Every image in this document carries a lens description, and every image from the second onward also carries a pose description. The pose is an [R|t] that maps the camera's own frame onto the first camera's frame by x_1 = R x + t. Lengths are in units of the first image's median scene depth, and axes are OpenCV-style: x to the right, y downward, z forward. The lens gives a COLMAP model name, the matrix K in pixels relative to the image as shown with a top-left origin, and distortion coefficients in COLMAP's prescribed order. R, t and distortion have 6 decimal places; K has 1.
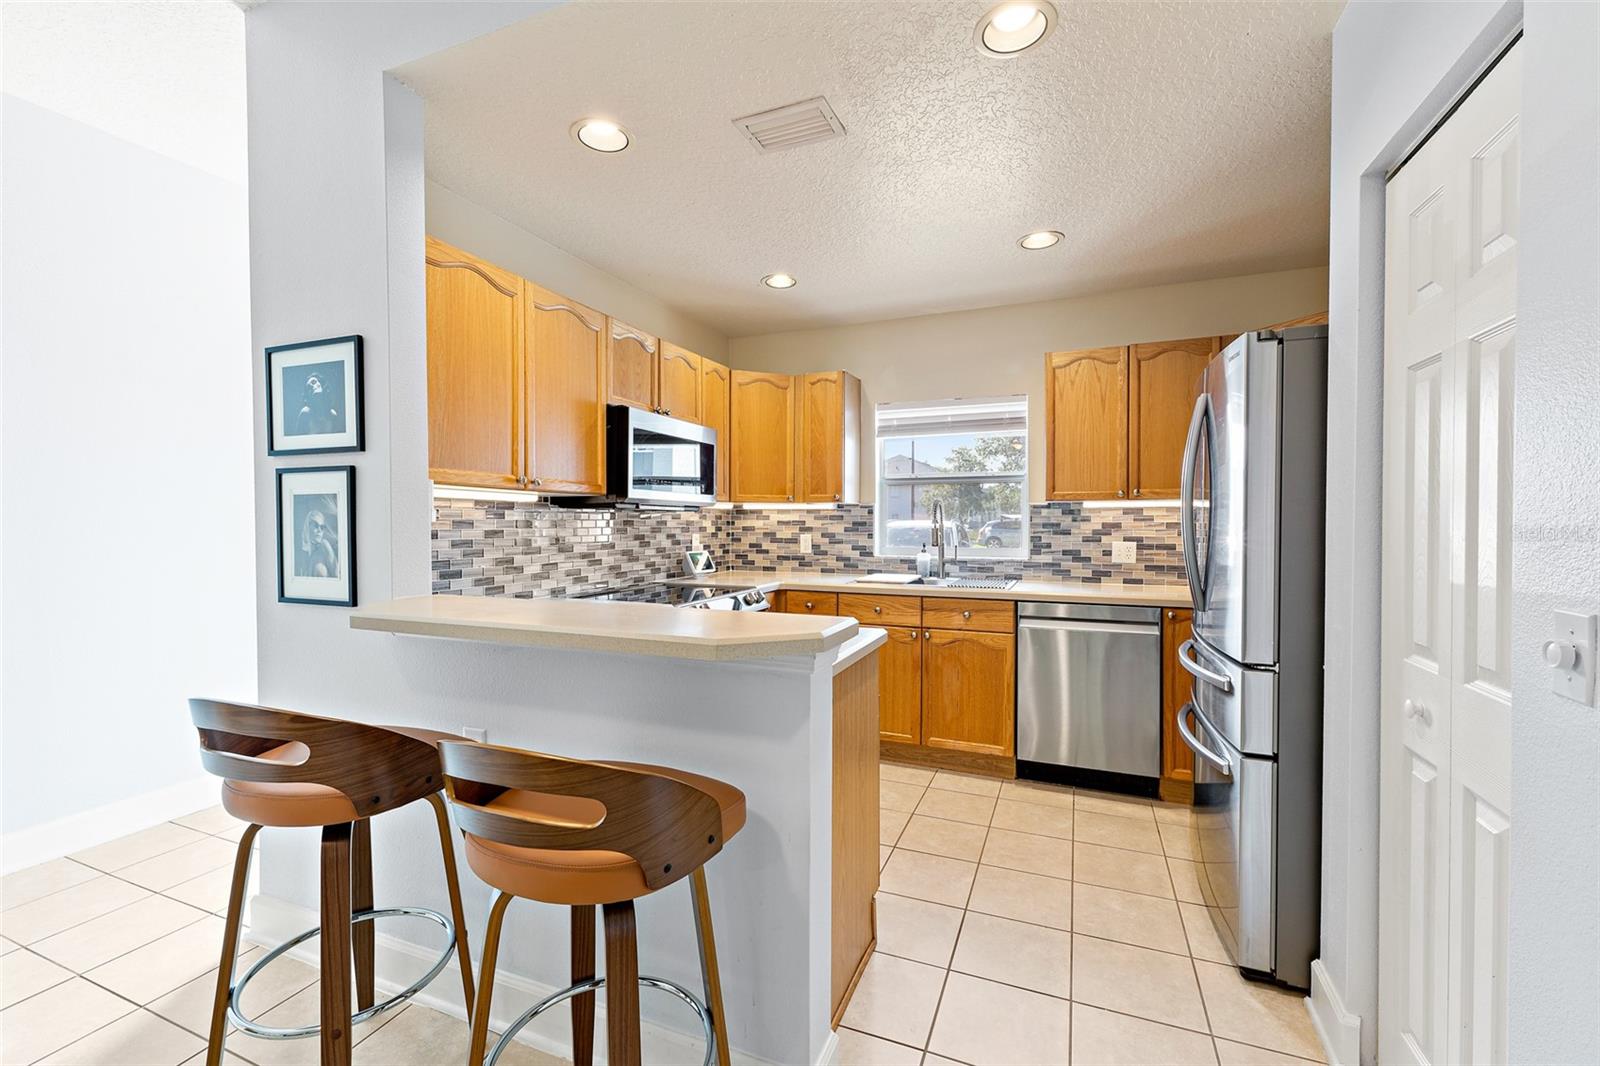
lens RADIAL K [[678.1, 0, 794.4], [0, 678.1, 529.9], [0, 0, 1]] dist [0.002769, 0.000344]
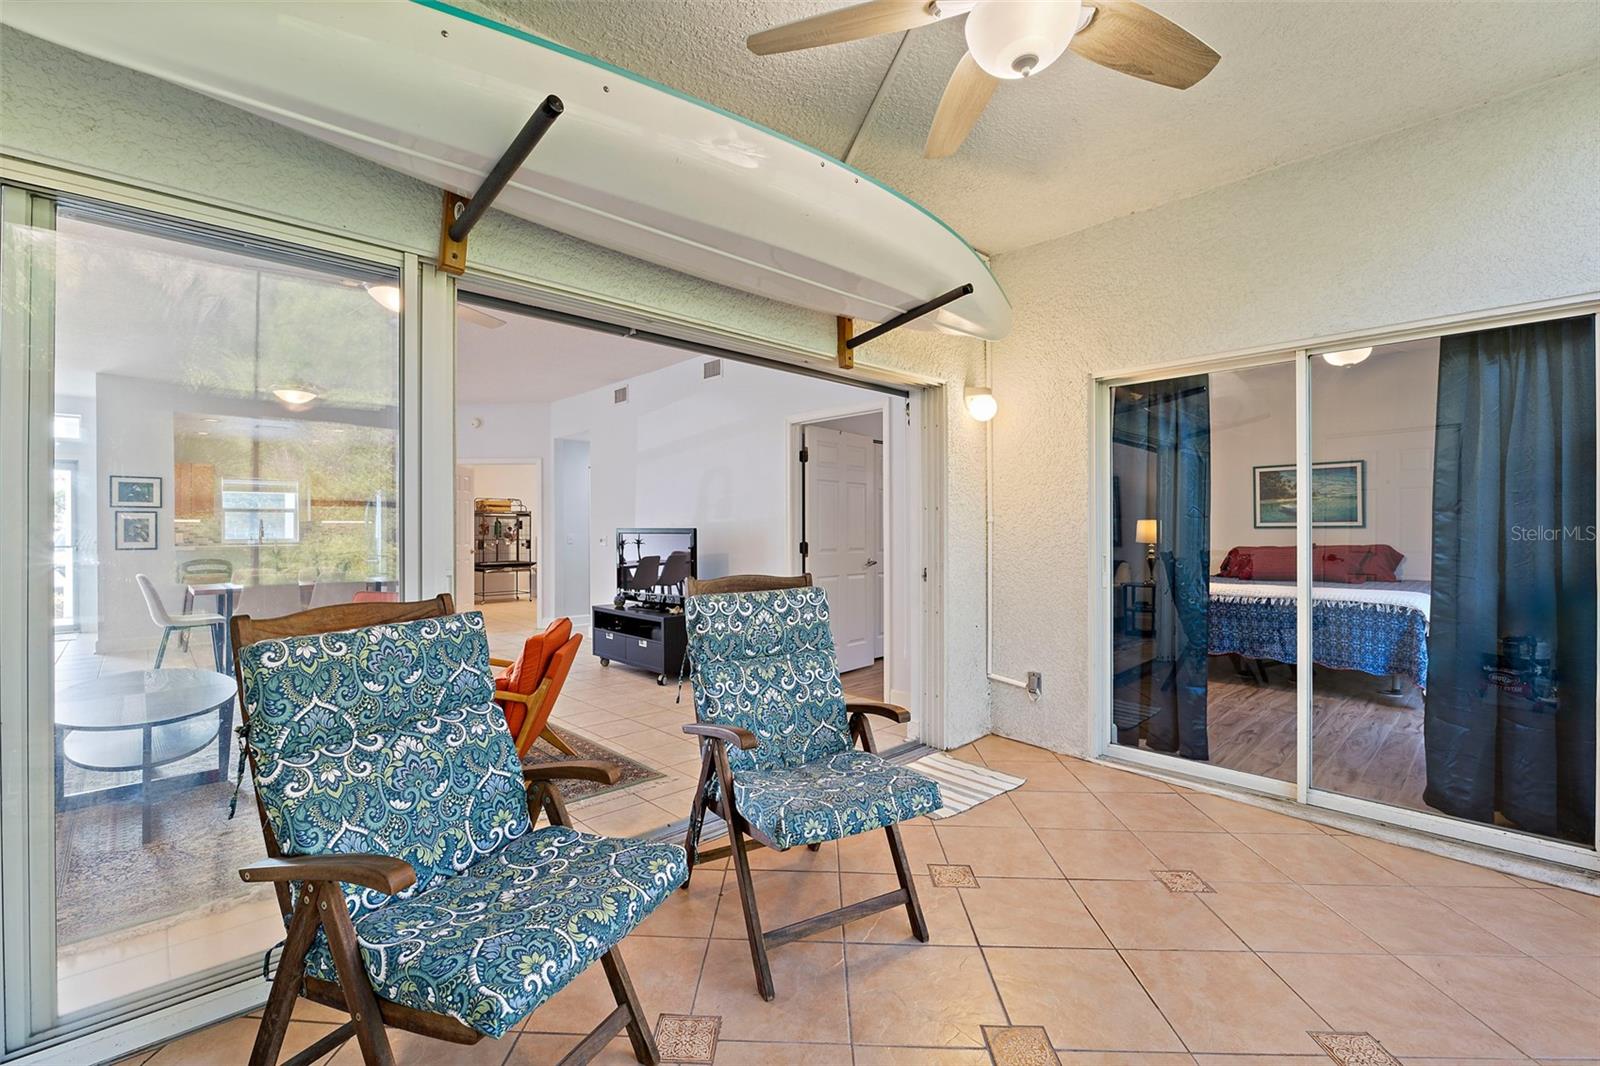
lens RADIAL K [[689.8, 0, 791.9], [0, 689.8, 531.5], [0, 0, 1]] dist [-0.011453, -0.000411]
pose [[0.401566, -0.002297, 0.915827, -1.371496], [0.013546, 0.999902, -0.003432, 0.038119], [-0.915730, 0.013784, 0.401558, -1.890910]]
